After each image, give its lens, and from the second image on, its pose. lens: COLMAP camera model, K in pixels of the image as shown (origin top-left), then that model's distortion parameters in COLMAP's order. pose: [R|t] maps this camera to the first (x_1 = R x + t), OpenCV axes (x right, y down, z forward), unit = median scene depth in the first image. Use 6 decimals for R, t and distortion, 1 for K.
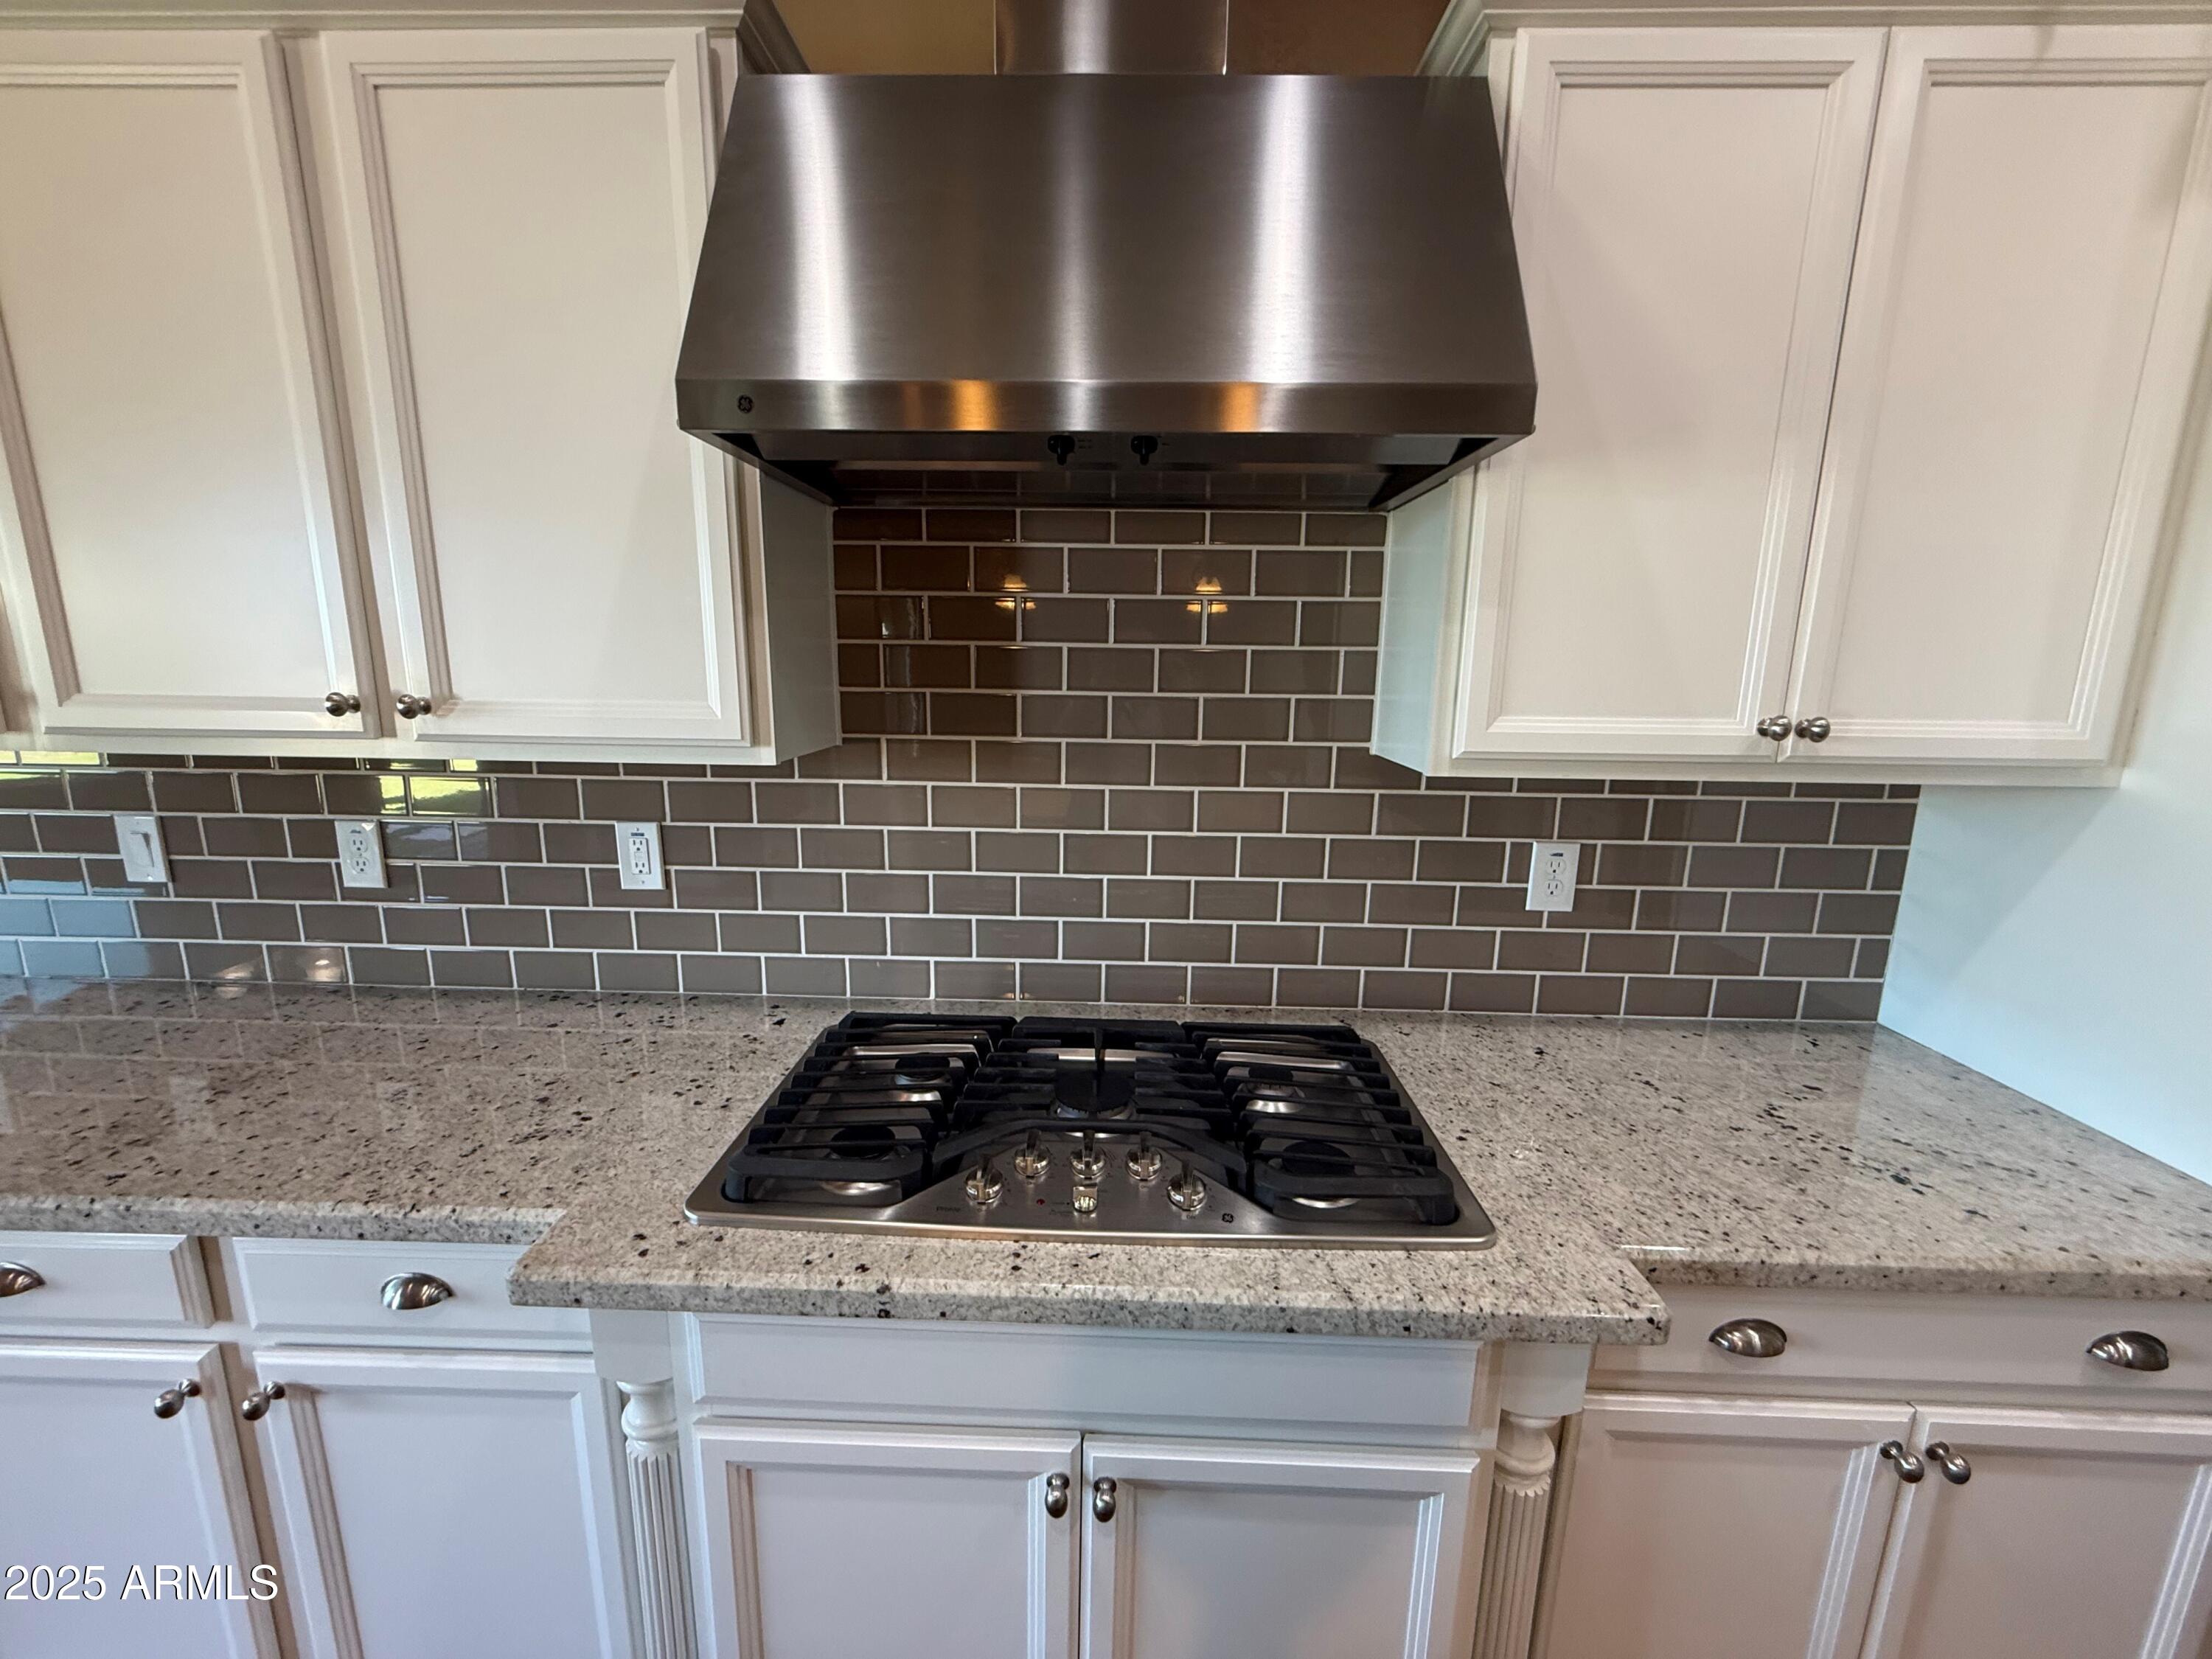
lens RADIAL K [[884.2, 0, 1102.6], [0, 884.2, 827.6], [0, 0, 1]] dist [0.000786, 0.000055]
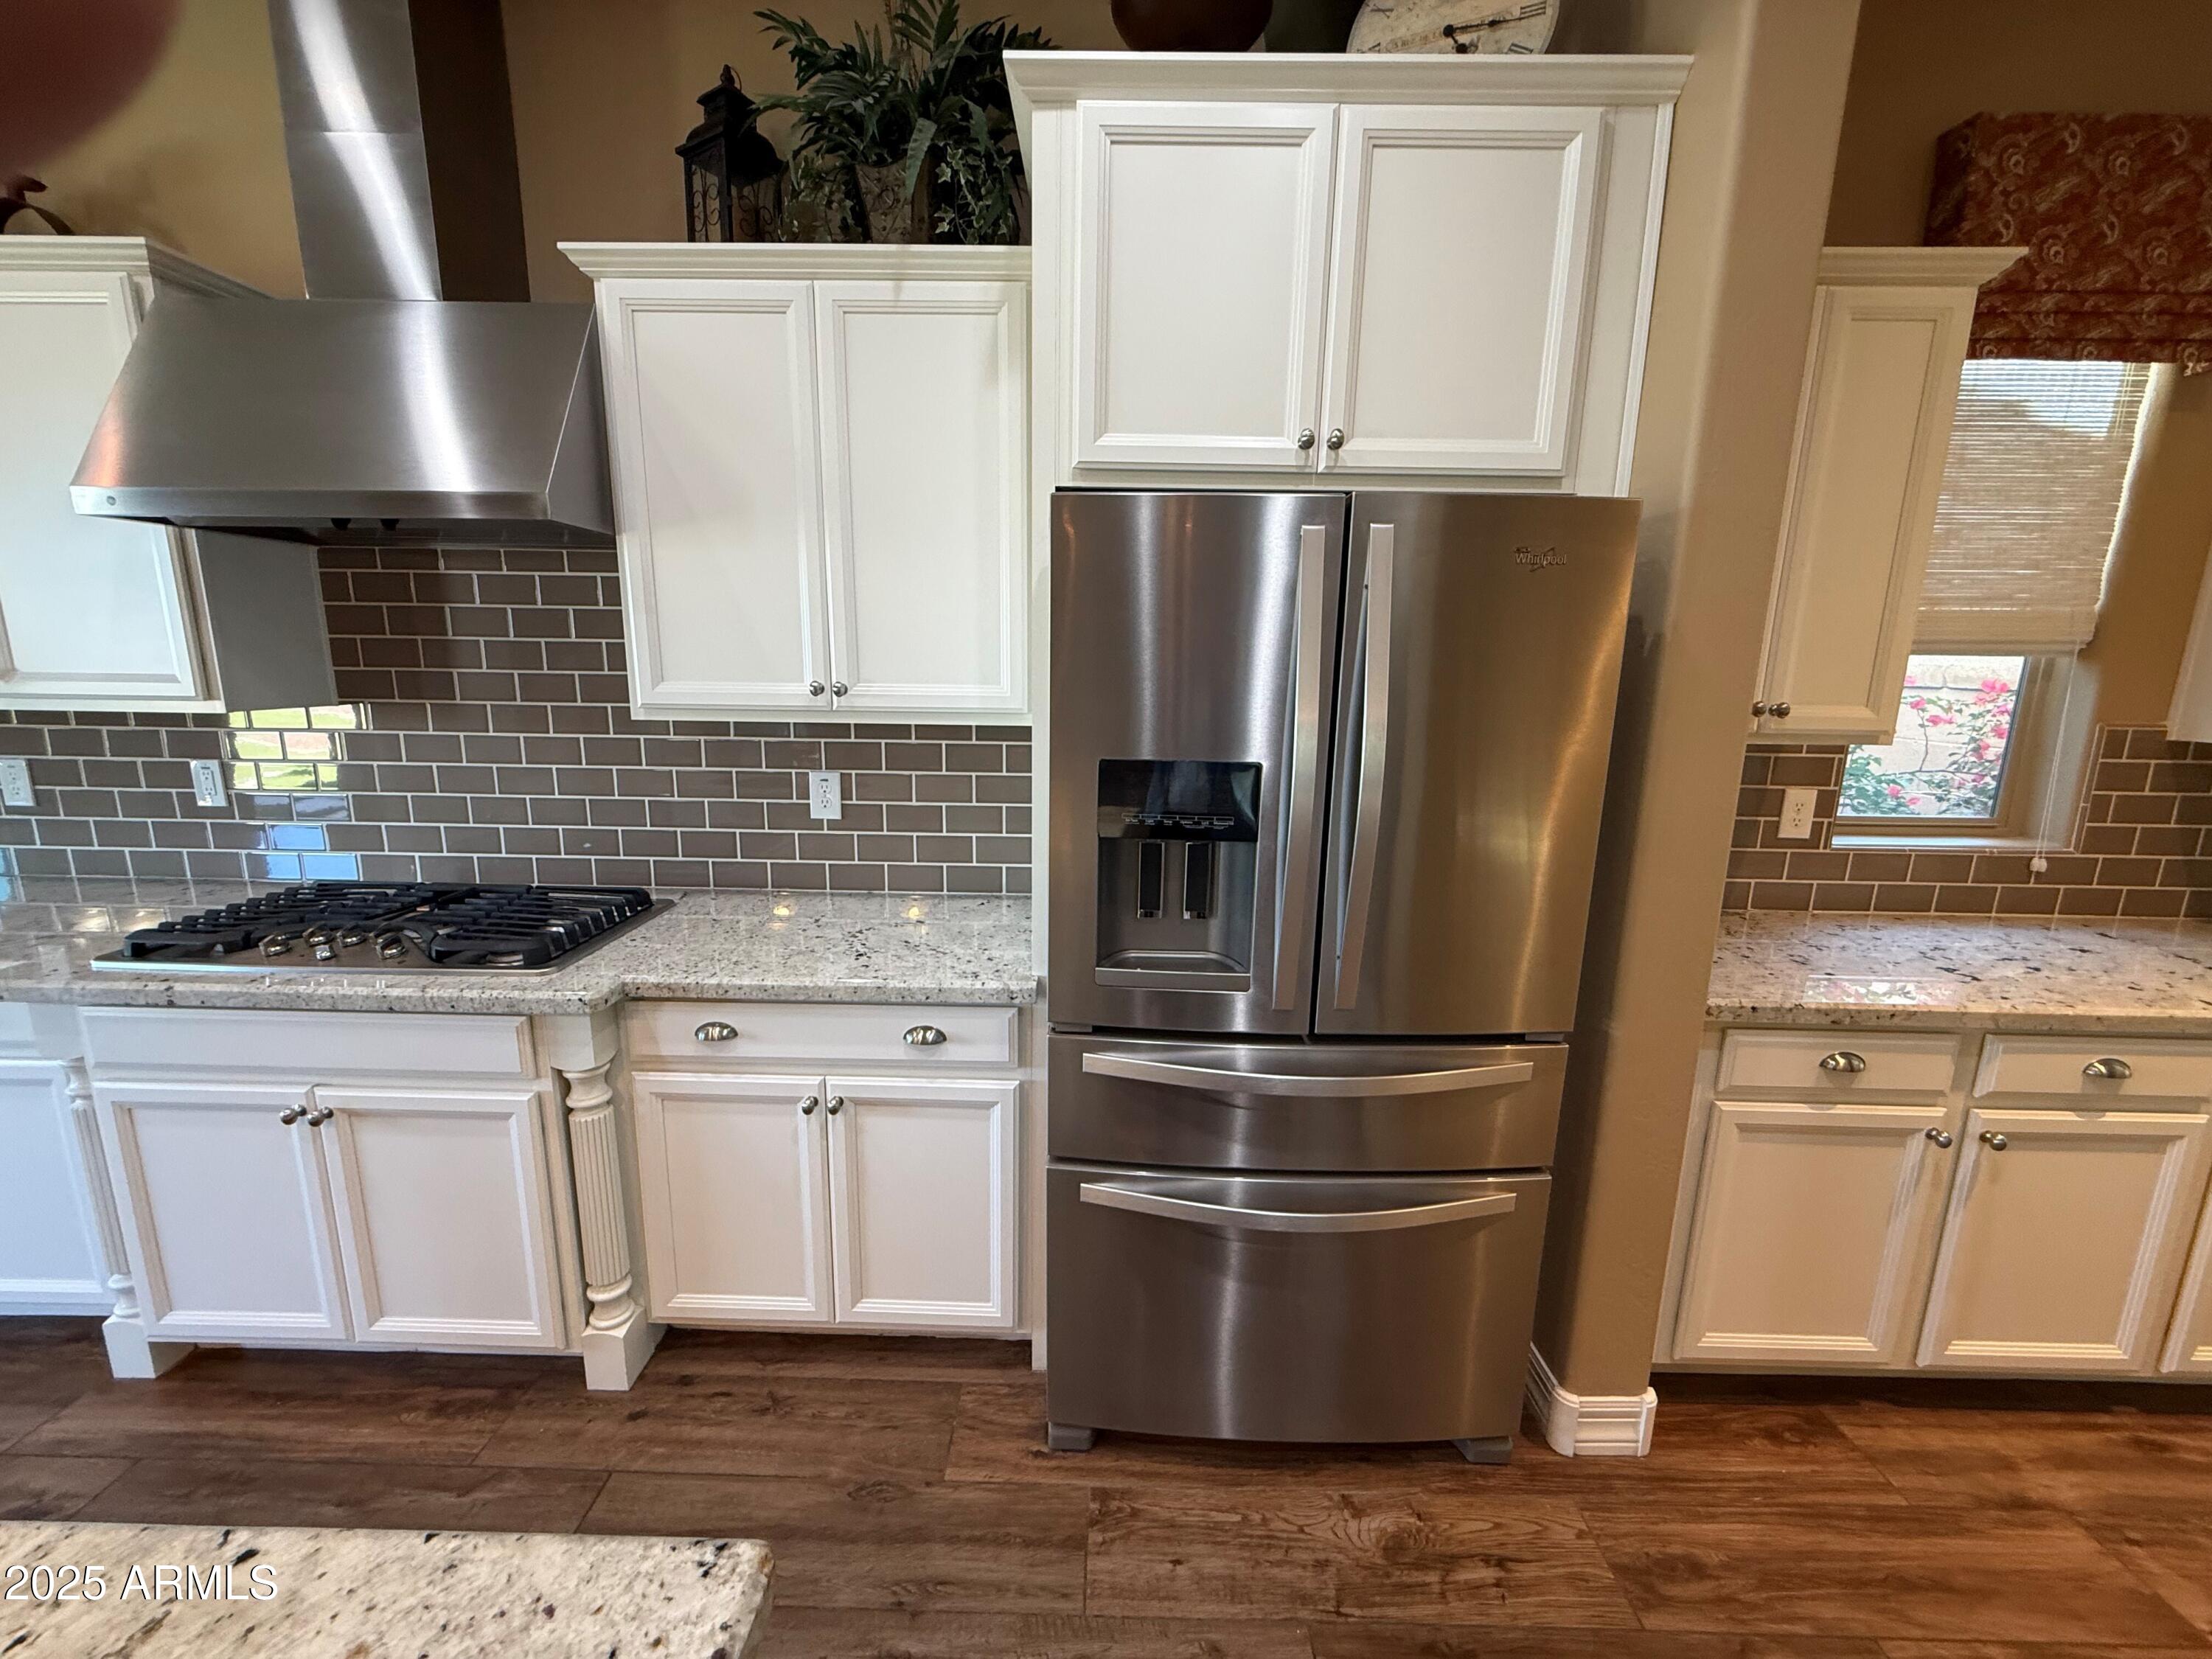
lens RADIAL K [[884.2, 0, 1104.8], [0, 884.2, 830.6], [0, 0, 1]] dist [0.000786, 0.000055]
pose [[0.999890, -0.001201, 0.014814, 0.972090], [0.001171, 0.999997, 0.002017, 0.114168], [-0.014817, -0.001999, 0.999888, -0.501293]]
